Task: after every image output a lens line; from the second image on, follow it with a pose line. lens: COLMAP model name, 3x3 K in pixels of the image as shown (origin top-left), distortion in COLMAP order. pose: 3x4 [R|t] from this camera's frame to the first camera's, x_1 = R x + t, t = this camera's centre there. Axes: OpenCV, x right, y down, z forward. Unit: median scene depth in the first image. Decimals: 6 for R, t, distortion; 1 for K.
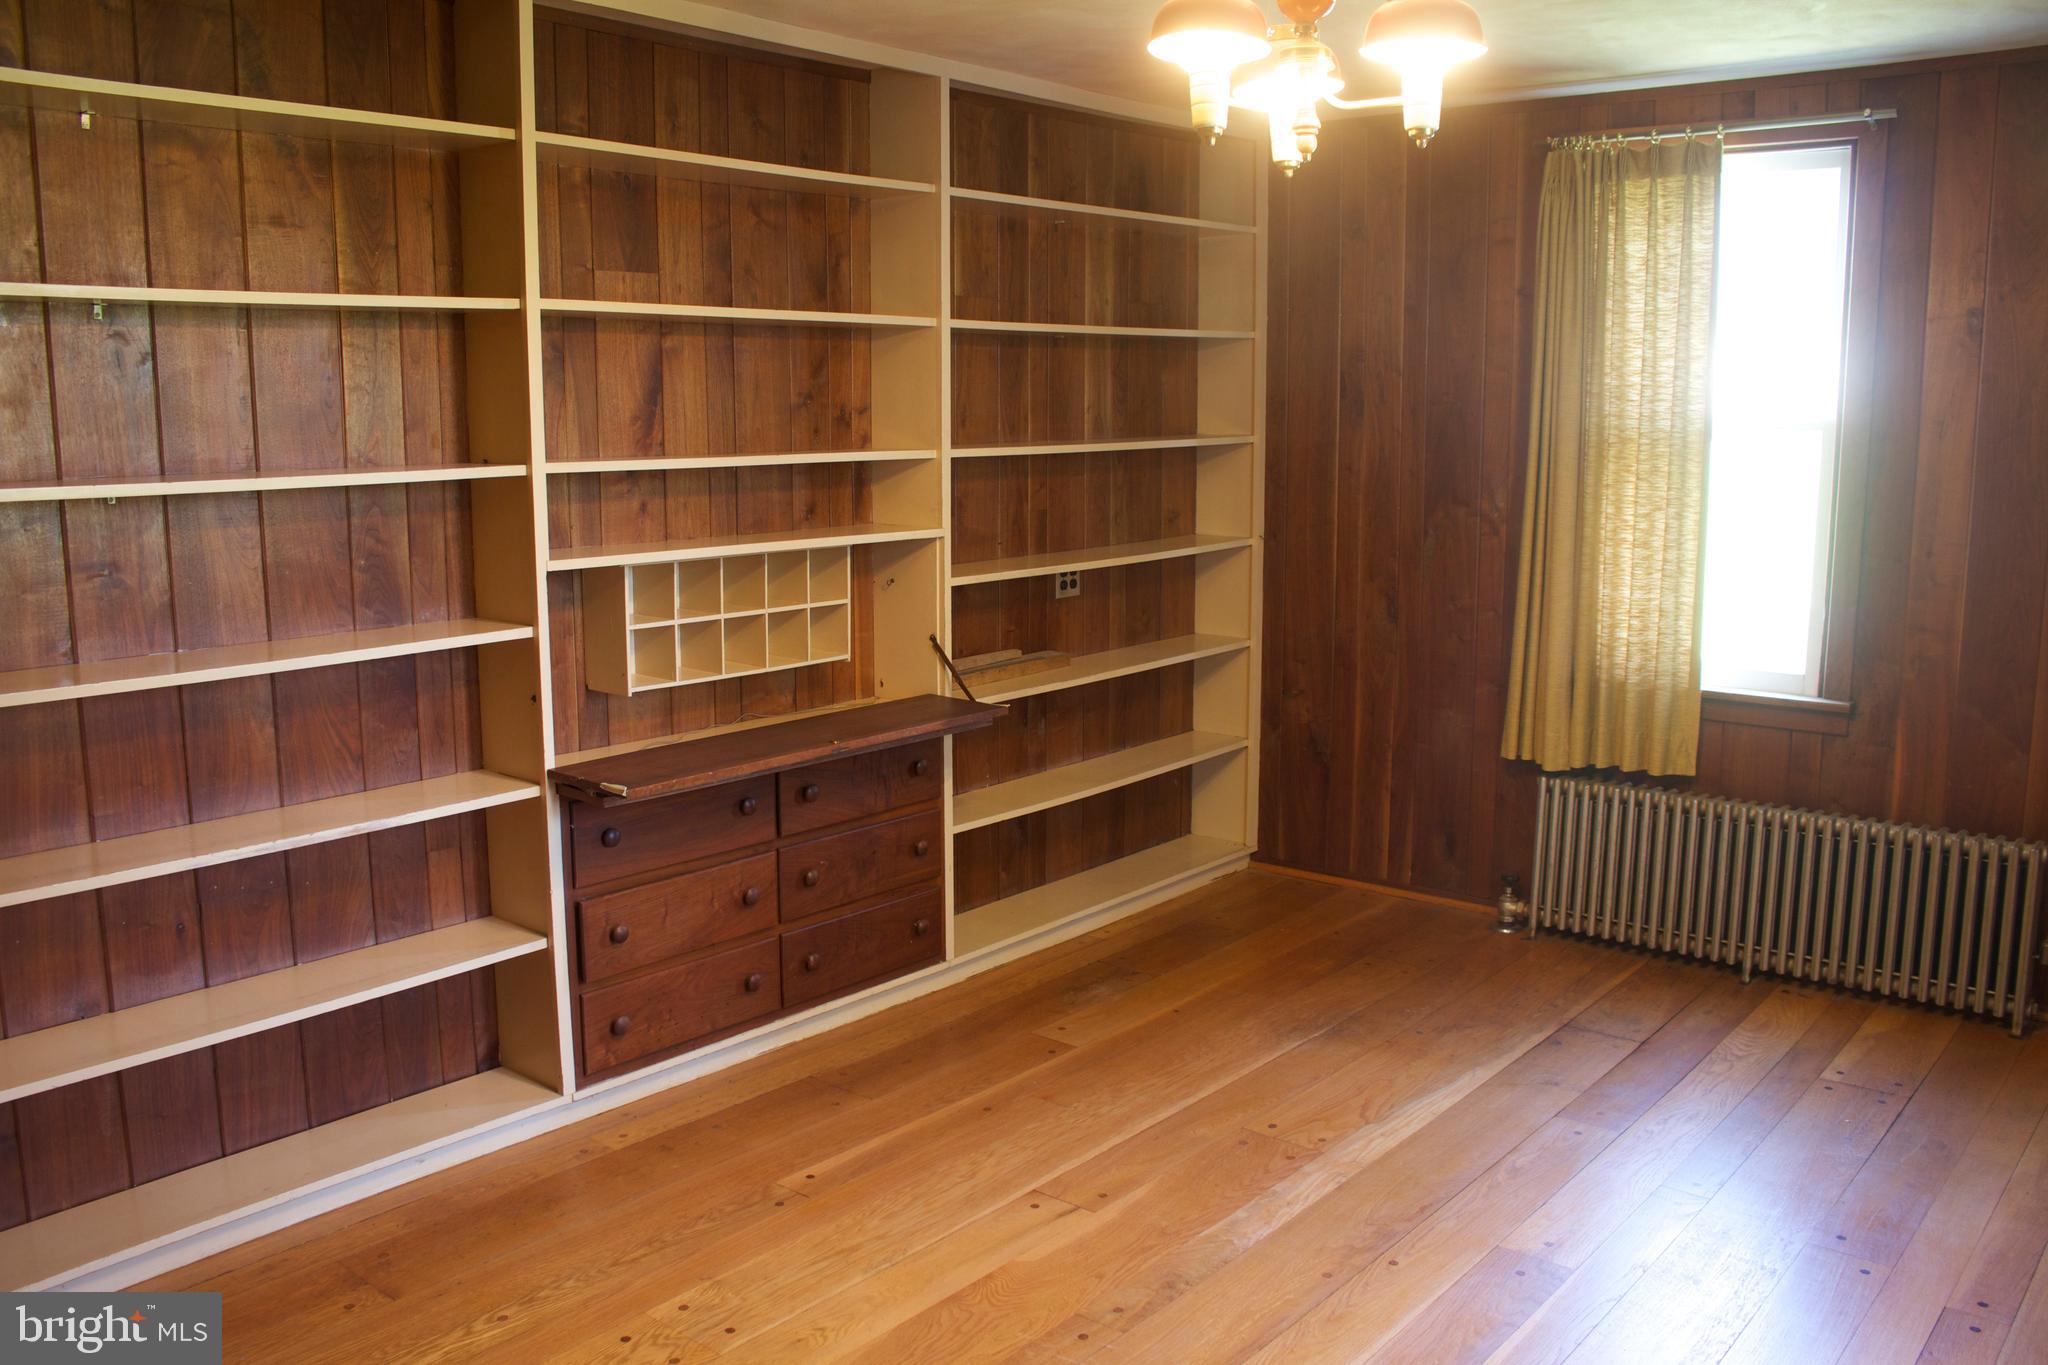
lens RADIAL K [[1766.7, 0, 1023.9], [0, 1766.7, 687.3], [0, 0, 1]] dist [-0.075399, -0.004469]
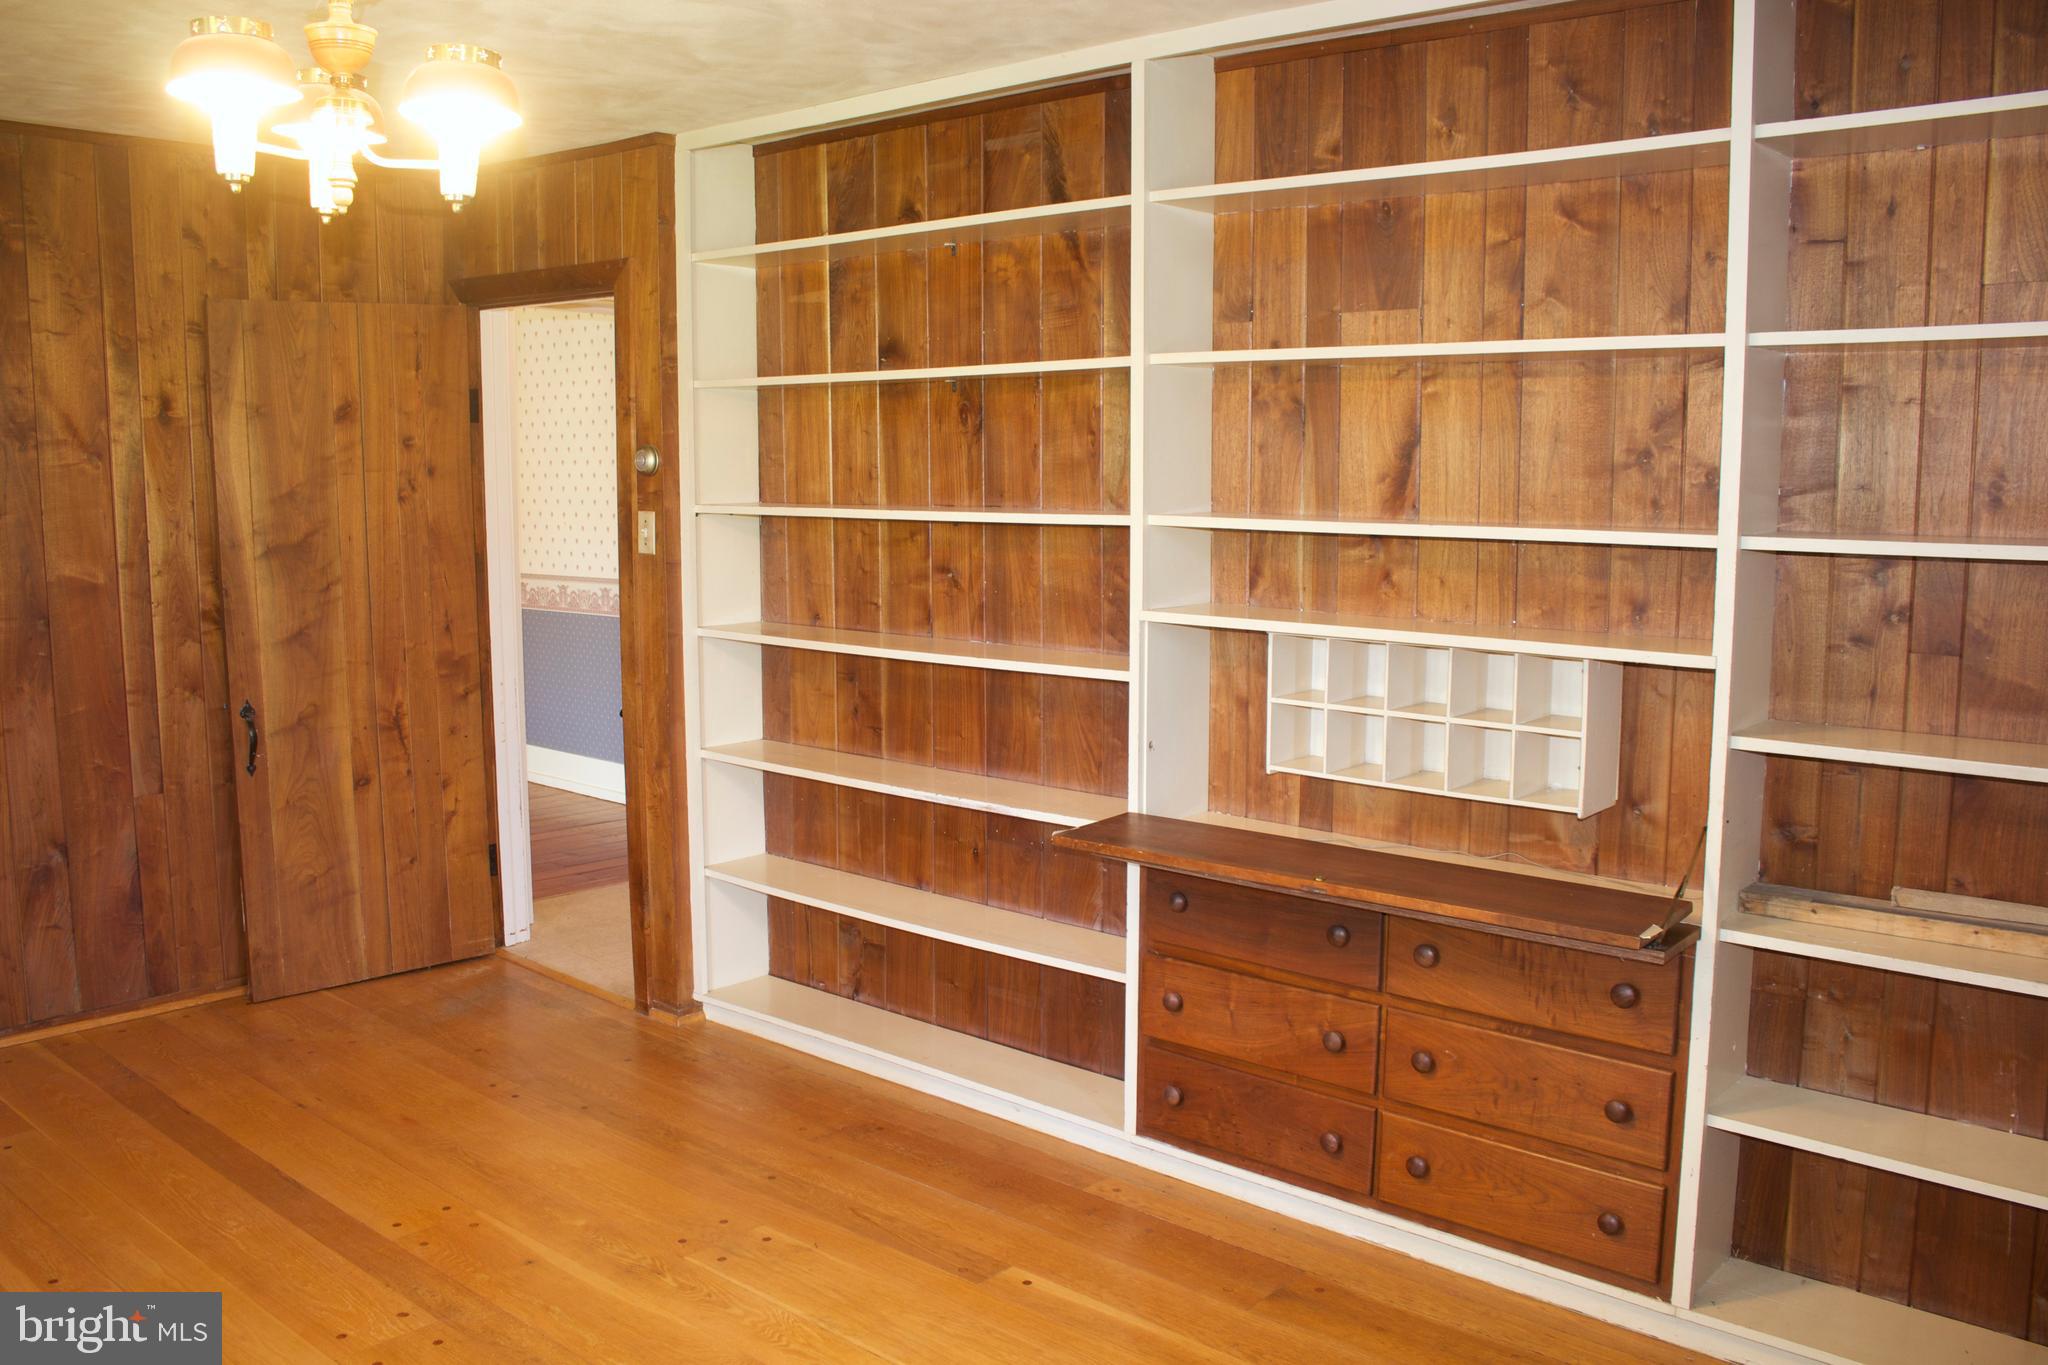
lens RADIAL K [[1869.2, 0, 1023.0], [0, 1869.2, 684.1], [0, 0, 1]] dist [-0.051909, 0.000000]
pose [[-0.075420, 0.120658, -0.989825, 0.742204], [-0.161239, 0.978113, 0.131516, -0.146847], [0.984029, 0.169518, -0.054315, 0.903359]]
